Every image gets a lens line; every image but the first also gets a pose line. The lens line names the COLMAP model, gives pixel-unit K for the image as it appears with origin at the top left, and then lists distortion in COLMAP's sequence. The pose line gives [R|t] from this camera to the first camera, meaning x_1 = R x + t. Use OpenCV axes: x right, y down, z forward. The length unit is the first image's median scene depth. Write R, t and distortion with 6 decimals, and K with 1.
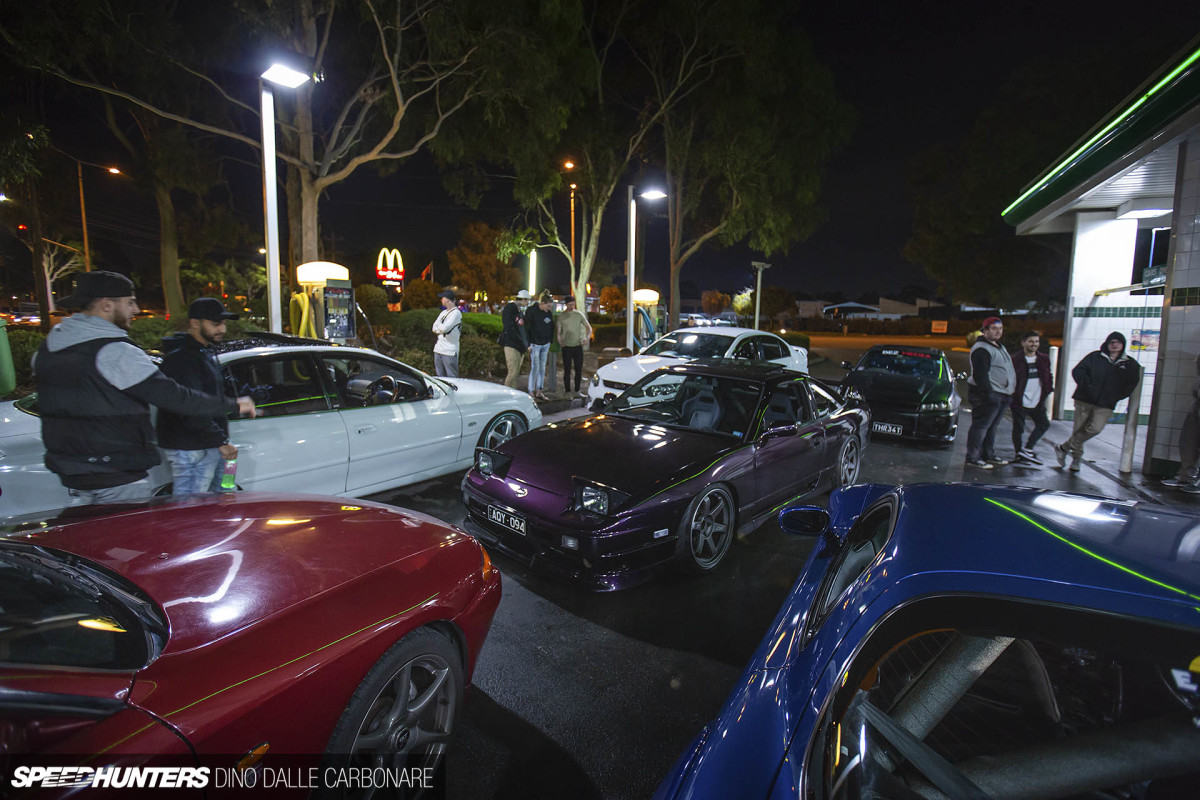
lens RADIAL K [[581.3, 0, 600.0], [0, 581.3, 400.0], [0, 0, 1]] dist [-0.000367, 0.000062]
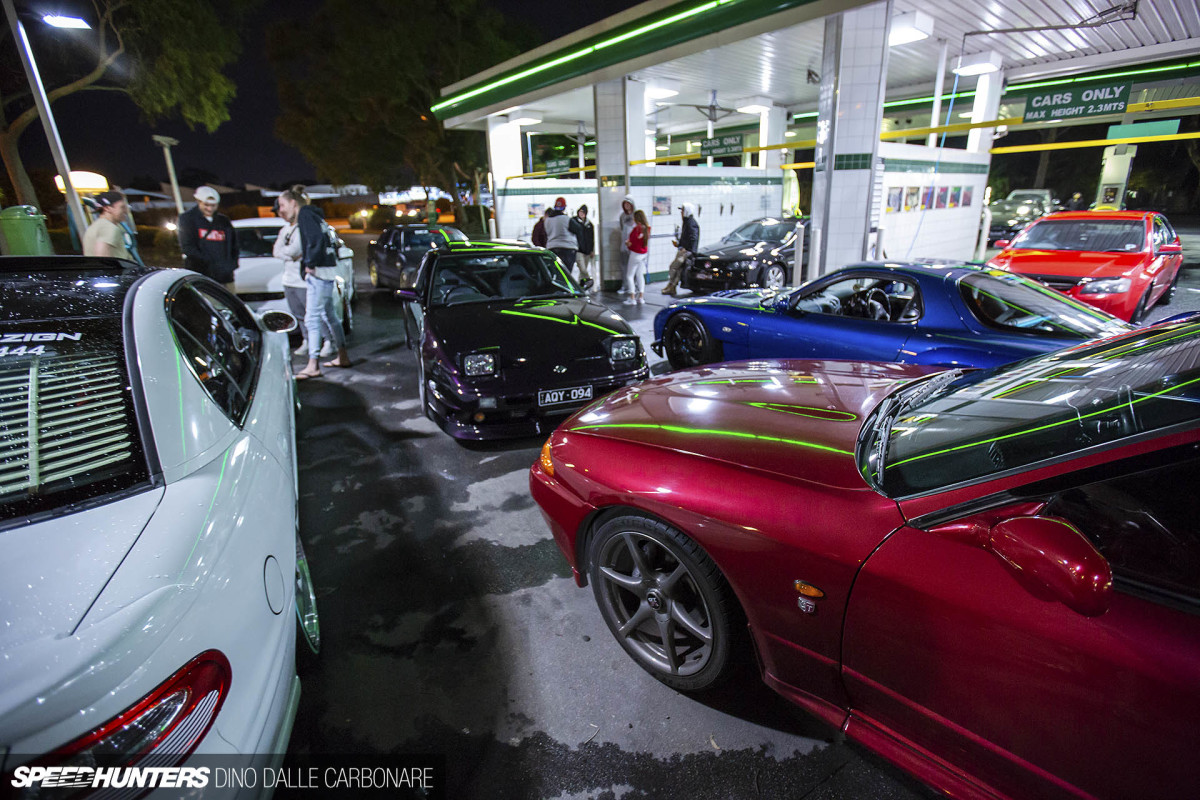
lens RADIAL K [[558.6, 0, 600.0], [0, 558.6, 400.0], [0, 0, 1]] dist [-0.000617, 0.000045]
pose [[0.445553, -0.326970, 0.833411, -0.351856], [0.158503, 0.945023, 0.286021, -0.025976], [-0.881113, 0.004660, 0.472883, 0.156981]]
